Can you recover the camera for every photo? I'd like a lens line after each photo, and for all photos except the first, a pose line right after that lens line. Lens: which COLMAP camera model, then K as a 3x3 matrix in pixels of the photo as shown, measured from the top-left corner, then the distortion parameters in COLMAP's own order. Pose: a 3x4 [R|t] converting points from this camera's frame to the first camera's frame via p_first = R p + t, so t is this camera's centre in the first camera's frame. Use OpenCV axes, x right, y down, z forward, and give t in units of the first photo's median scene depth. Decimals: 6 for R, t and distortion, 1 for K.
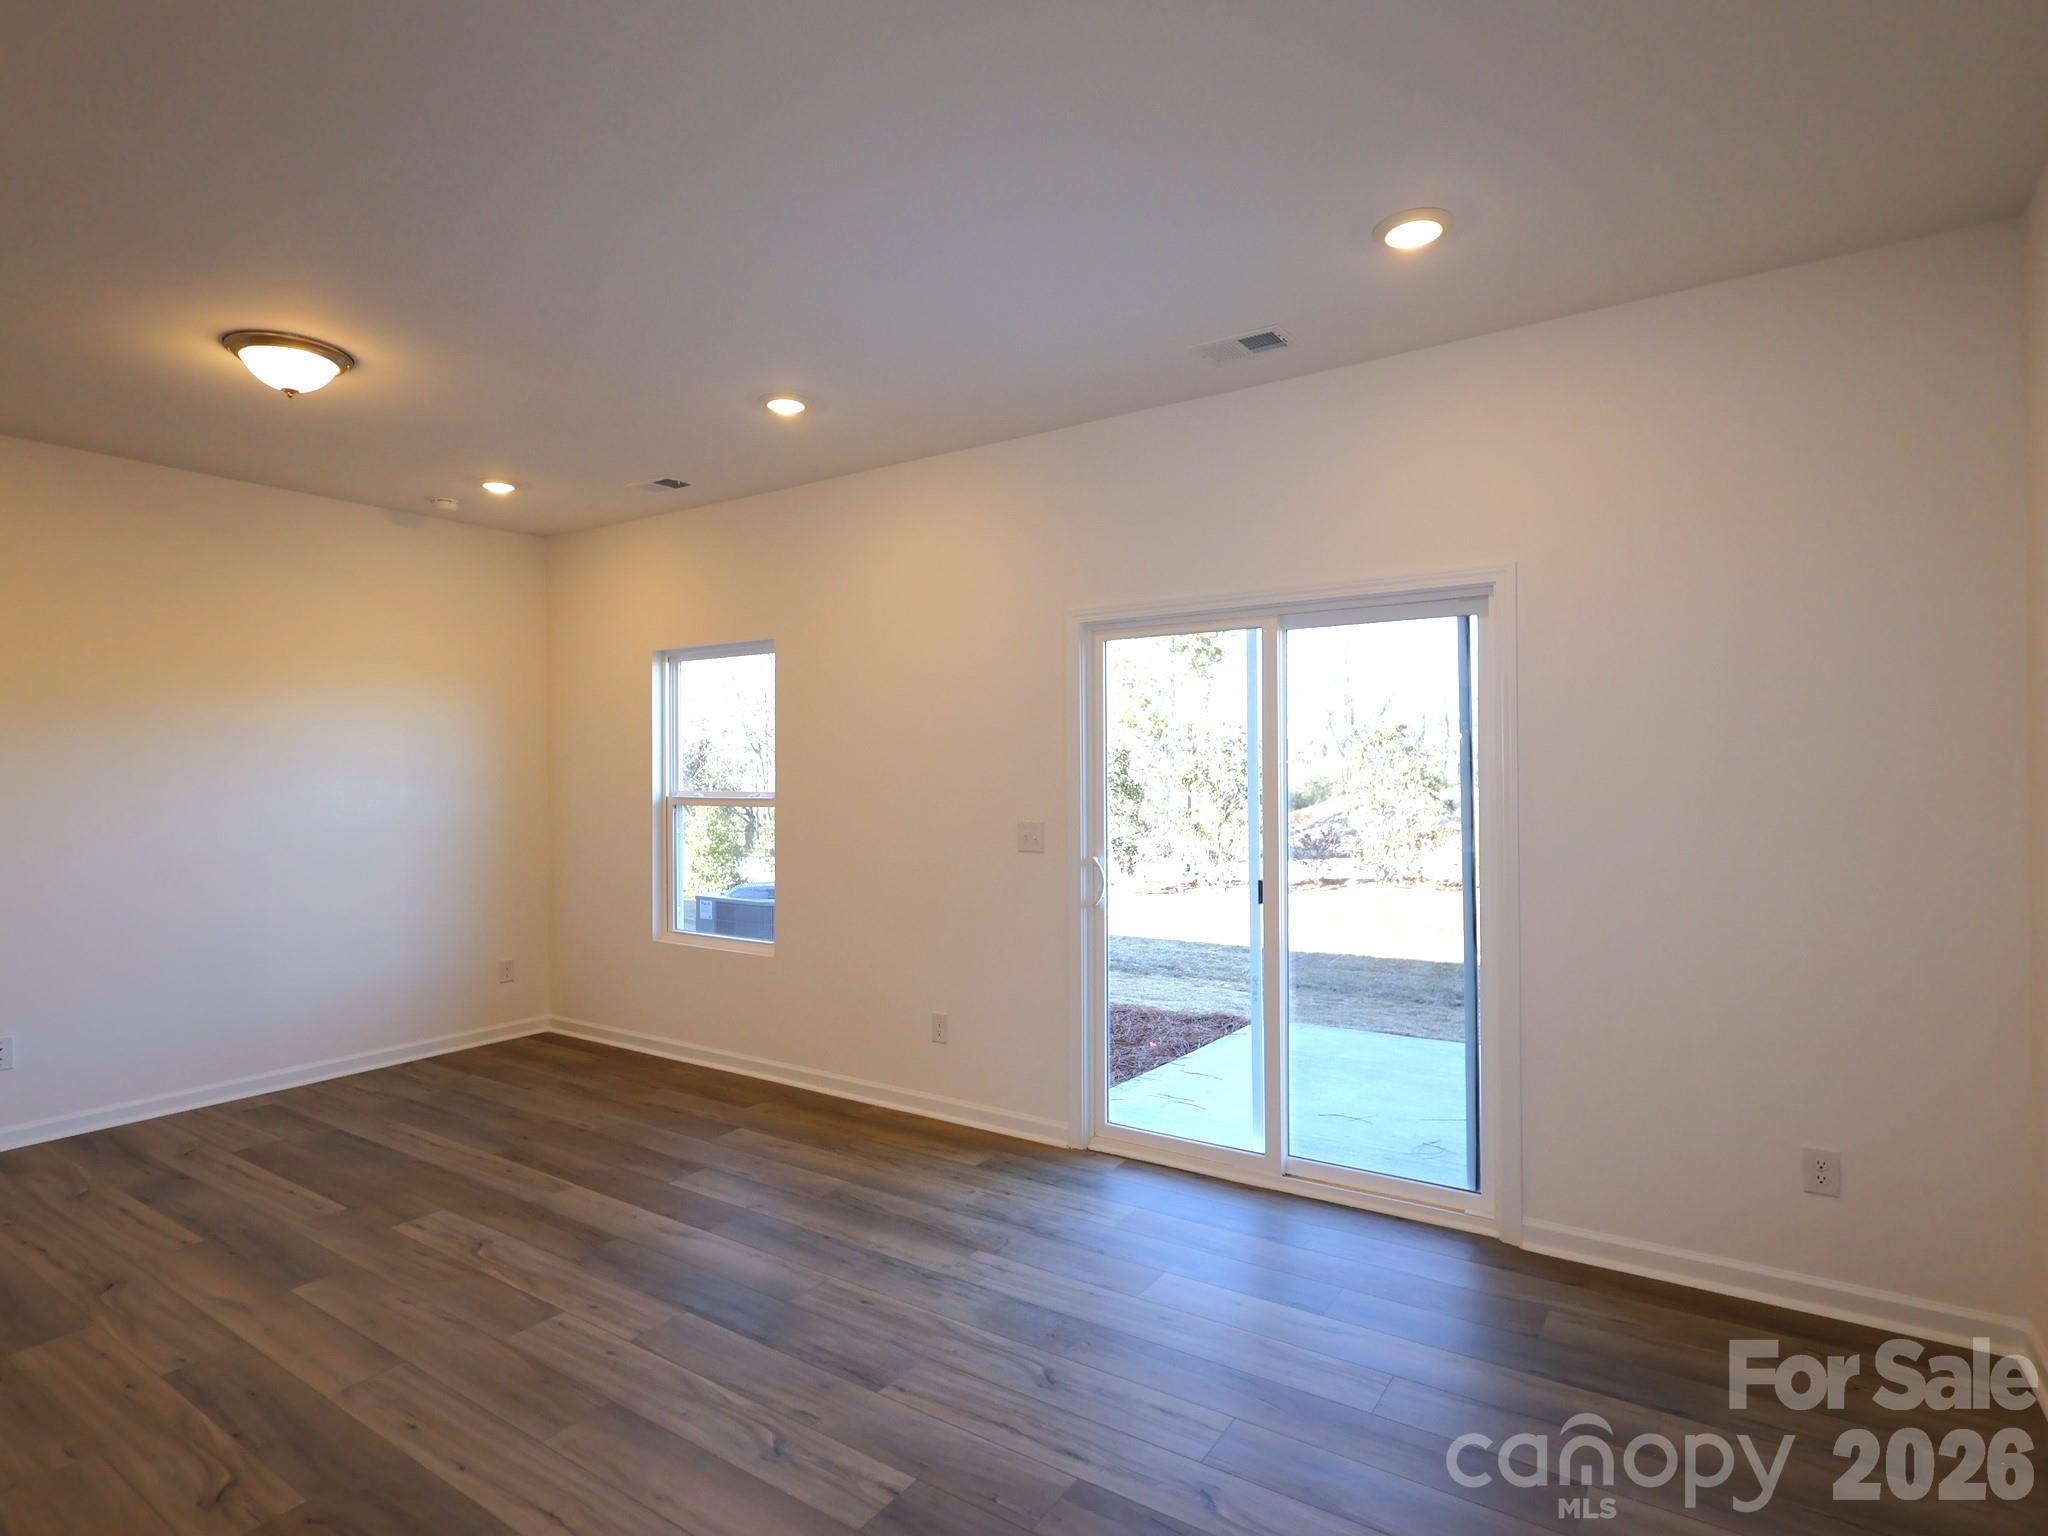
lens RADIAL K [[1062.3, 0, 1034.0], [0, 1062.3, 772.4], [0, 0, 1]] dist [-0.010849, 0.000977]
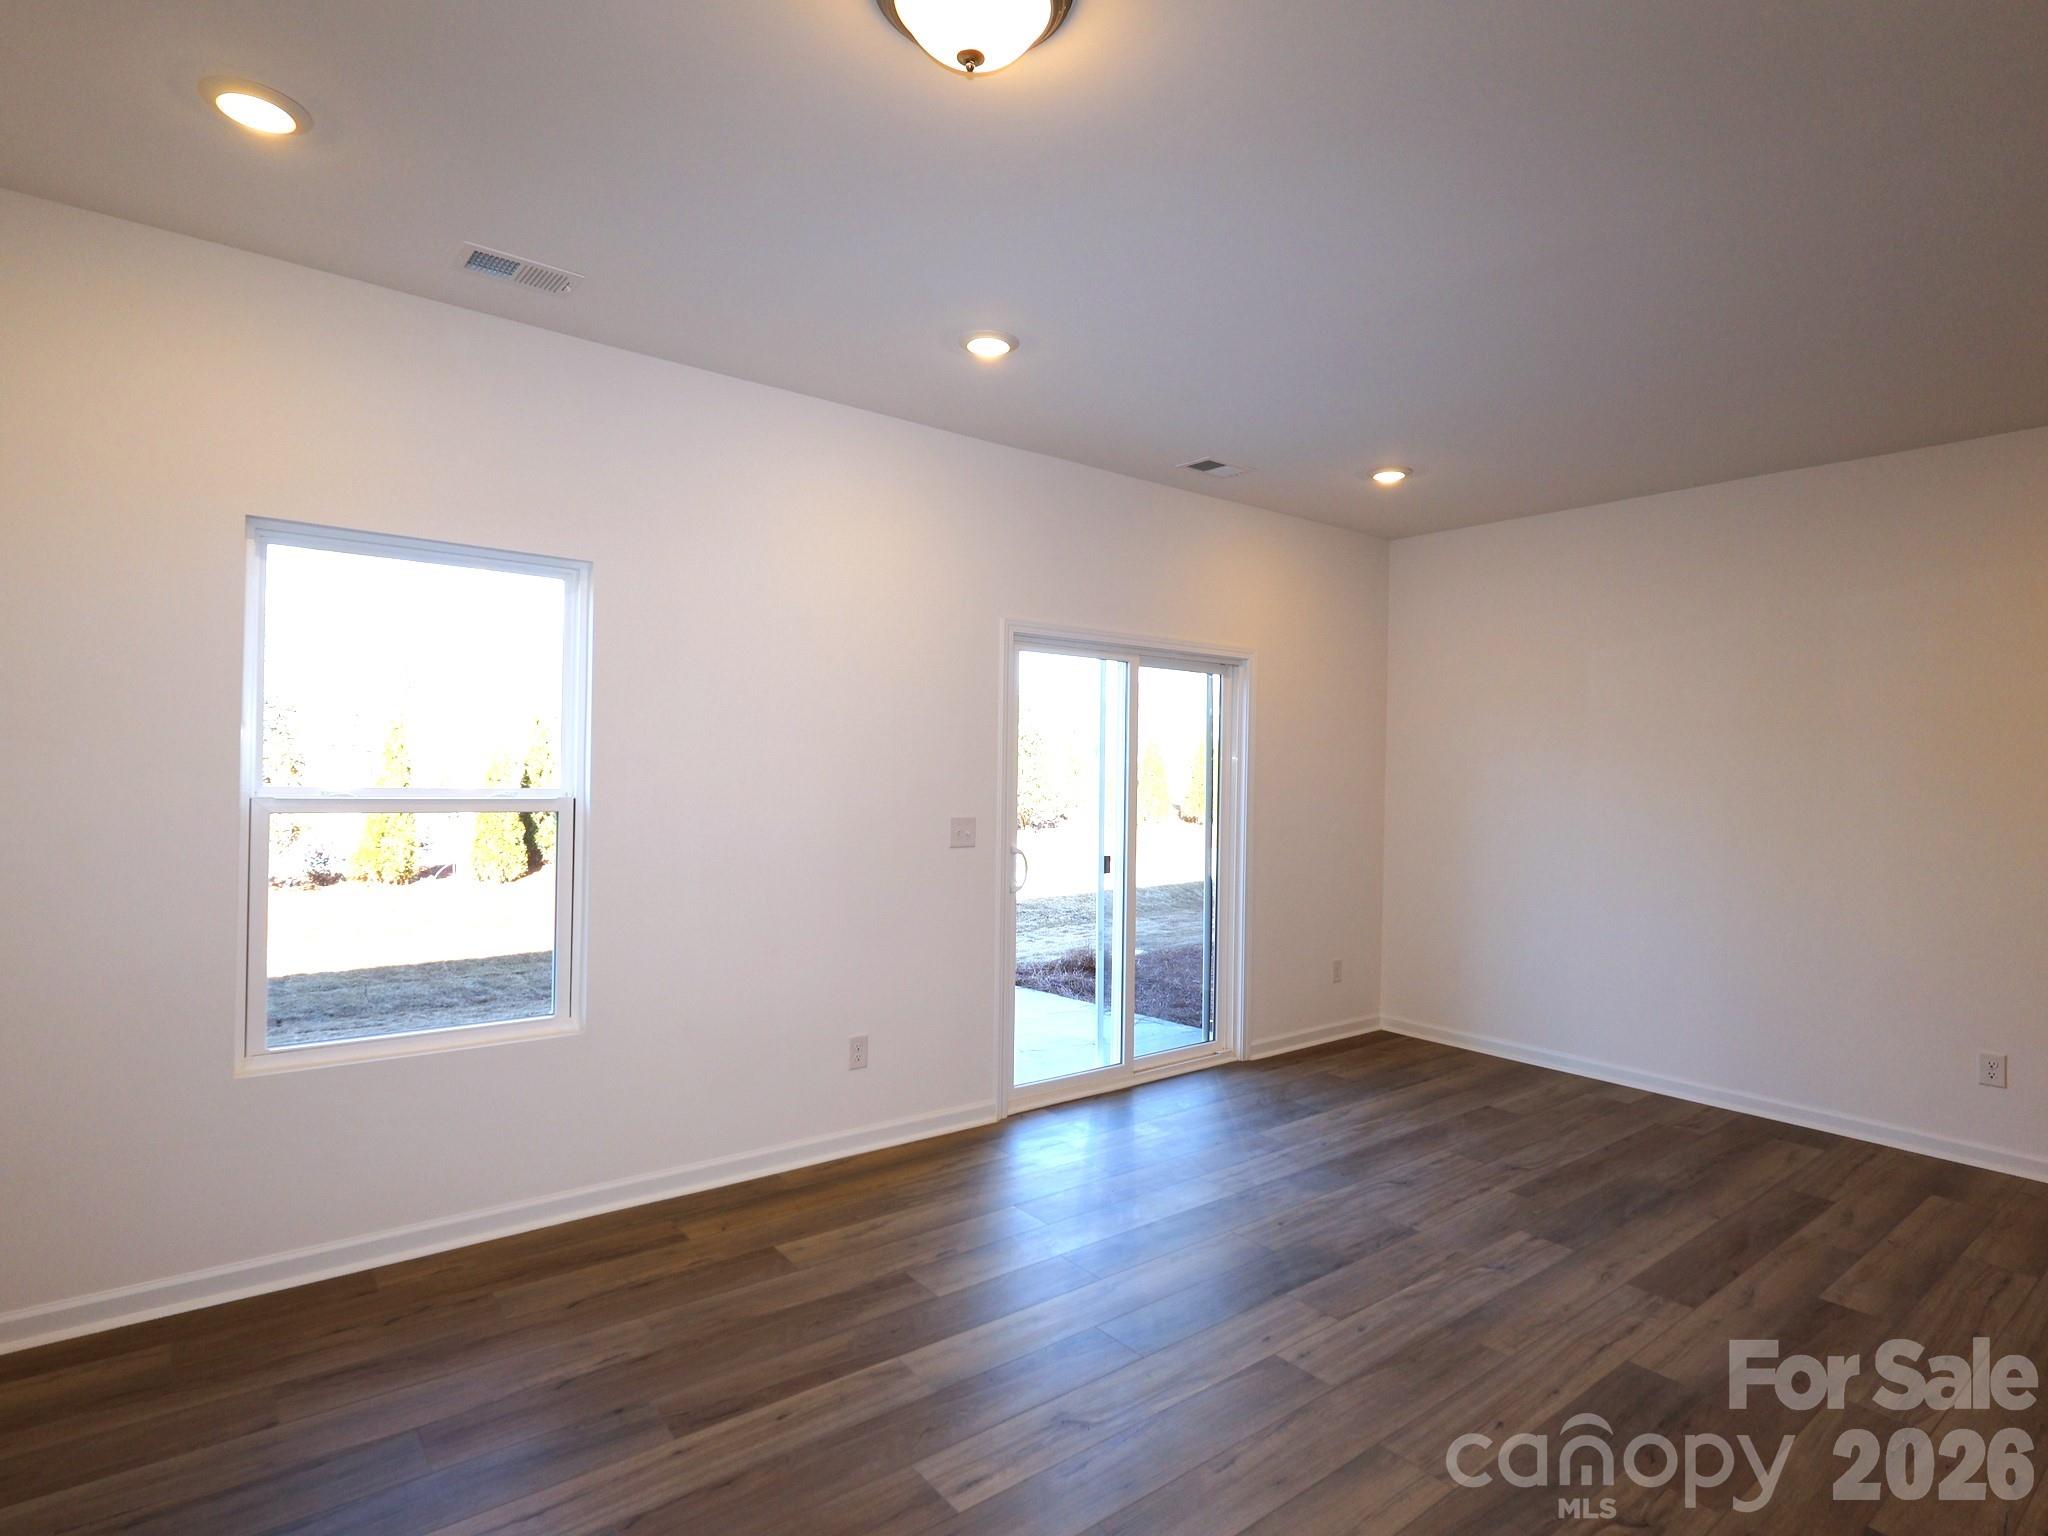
lens RADIAL K [[1066.6, 0, 1021.2], [0, 1066.6, 762.5], [0, 0, 1]] dist [-0.004005, 0.001046]
pose [[0.312663, 0.014258, 0.949757, -1.228469], [-0.023064, 0.999706, -0.007415, 0.001337], [-0.949584, -0.019587, 0.312900, 0.808886]]
